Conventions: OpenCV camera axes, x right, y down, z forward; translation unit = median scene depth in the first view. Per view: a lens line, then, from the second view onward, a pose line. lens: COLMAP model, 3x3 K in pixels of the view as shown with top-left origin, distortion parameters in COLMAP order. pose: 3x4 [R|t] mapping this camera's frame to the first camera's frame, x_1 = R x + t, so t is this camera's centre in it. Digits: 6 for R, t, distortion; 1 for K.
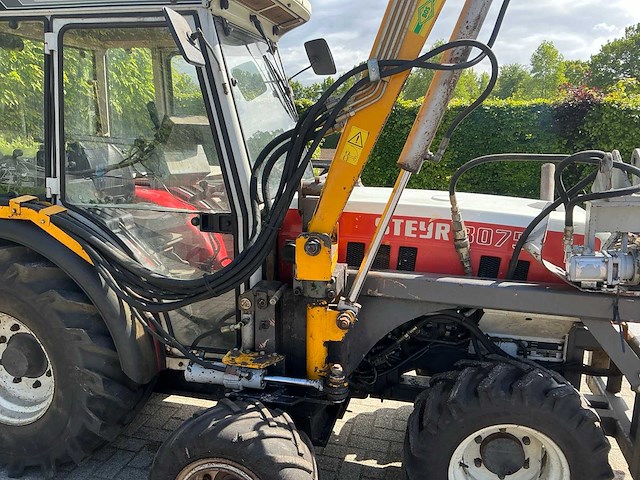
lens RADIAL K [[531.1, 0, 320.0], [0, 531.1, 240.0], [0, 0, 1]] dist [0.114832, -0.231634]
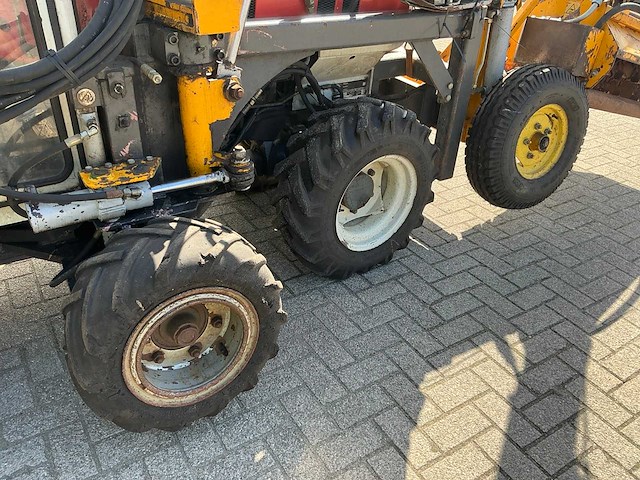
lens RADIAL K [[531.1, 0, 320.0], [0, 531.1, 240.0], [0, 0, 1]] dist [0.114832, -0.231634]
pose [[0.705342, -0.365413, 0.607426, -0.405541], [0.116609, 0.905035, 0.409041, 0.040215], [-0.699210, -0.217682, 0.680969, 0.300955]]
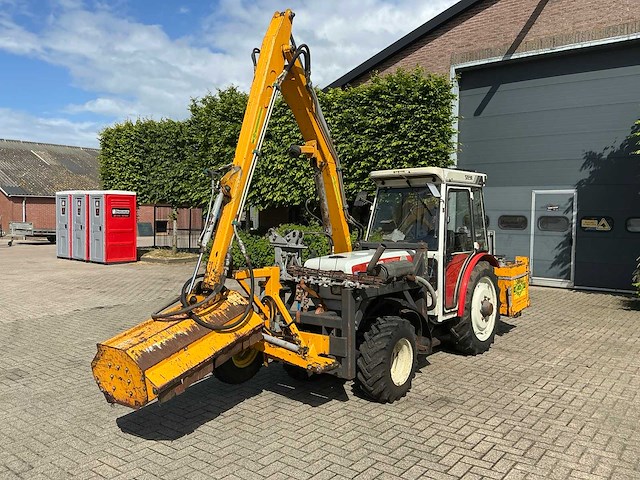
lens RADIAL K [[531.1, 0, 320.0], [0, 531.1, 240.0], [0, 0, 1]] dist [0.114832, -0.231634]
pose [[-0.420728, 0.020079, -0.906964, 2.729426], [-0.196780, 0.973932, 0.112845, -0.407775], [0.885588, 0.225949, -0.405810, 2.016741]]
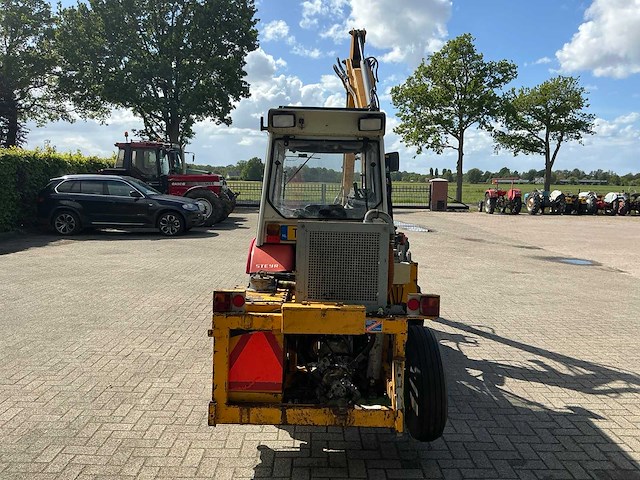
lens RADIAL K [[531.1, 0, 320.0], [0, 531.1, 240.0], [0, 0, 1]] dist [0.114832, -0.231634]
pose [[-0.235360, -0.131301, 0.962998, -2.577308], [0.174148, 0.969099, 0.174696, -0.477856], [-0.956179, 0.208821, -0.205221, 1.806725]]
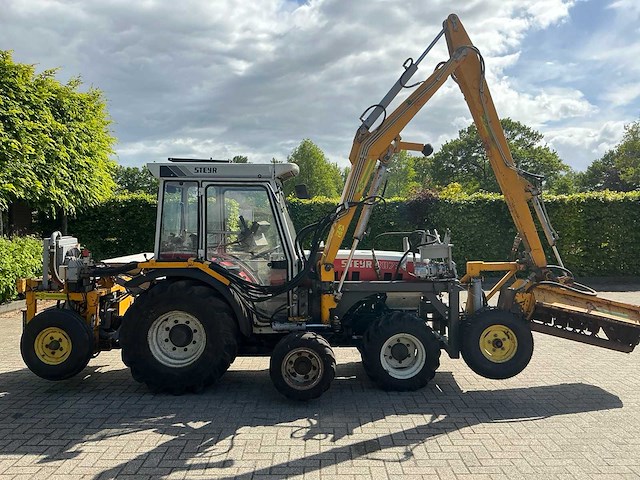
lens RADIAL K [[531.1, 0, 320.0], [0, 531.1, 240.0], [0, 0, 1]] dist [0.114832, -0.231634]
pose [[0.972151, -0.032150, 0.232140, -0.581610], [0.069226, 0.985739, -0.153382, 0.243824], [-0.223898, 0.165180, 0.960513, -1.391907]]
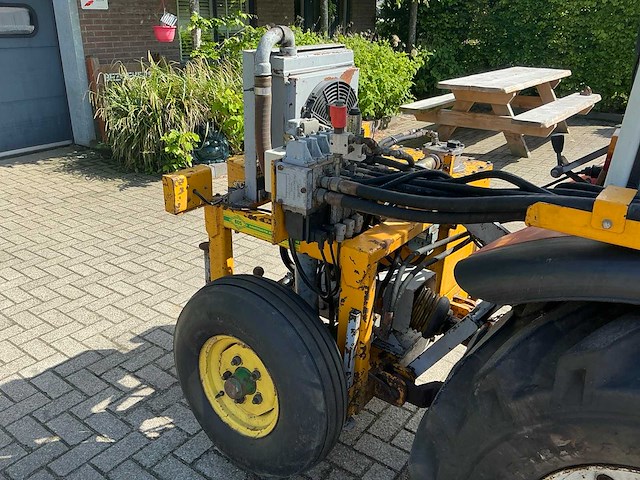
lens RADIAL K [[531.1, 0, 320.0], [0, 531.1, 240.0], [0, 0, 1]] dist [0.114832, -0.231634]
pose [[0.920325, 0.145722, -0.362997, -0.813605], [-0.075705, 0.976826, 0.200199, -0.130569], [0.383758, -0.156768, 0.910030, 0.586779]]
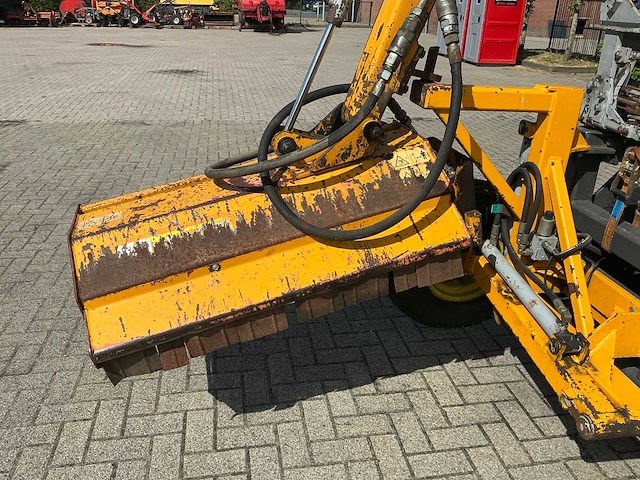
lens RADIAL K [[531.1, 0, 320.0], [0, 531.1, 240.0], [0, 0, 1]] dist [0.114832, -0.231634]
pose [[-0.920975, 0.109480, -0.373924, 1.413033], [-0.126695, 0.823403, 0.553132, -0.209406], [0.368447, 0.556795, -0.744463, 1.538294]]
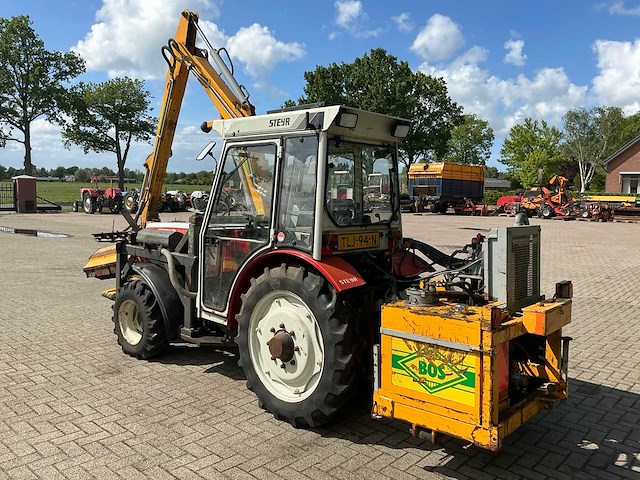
lens RADIAL K [[531.1, 0, 320.0], [0, 531.1, 240.0], [0, 0, 1]] dist [0.114832, -0.231634]
pose [[-0.871014, -0.086268, 0.483624, -1.466558], [0.060732, 0.958000, 0.280264, -0.696464], [-0.487489, 0.273486, -0.829192, 3.027274]]
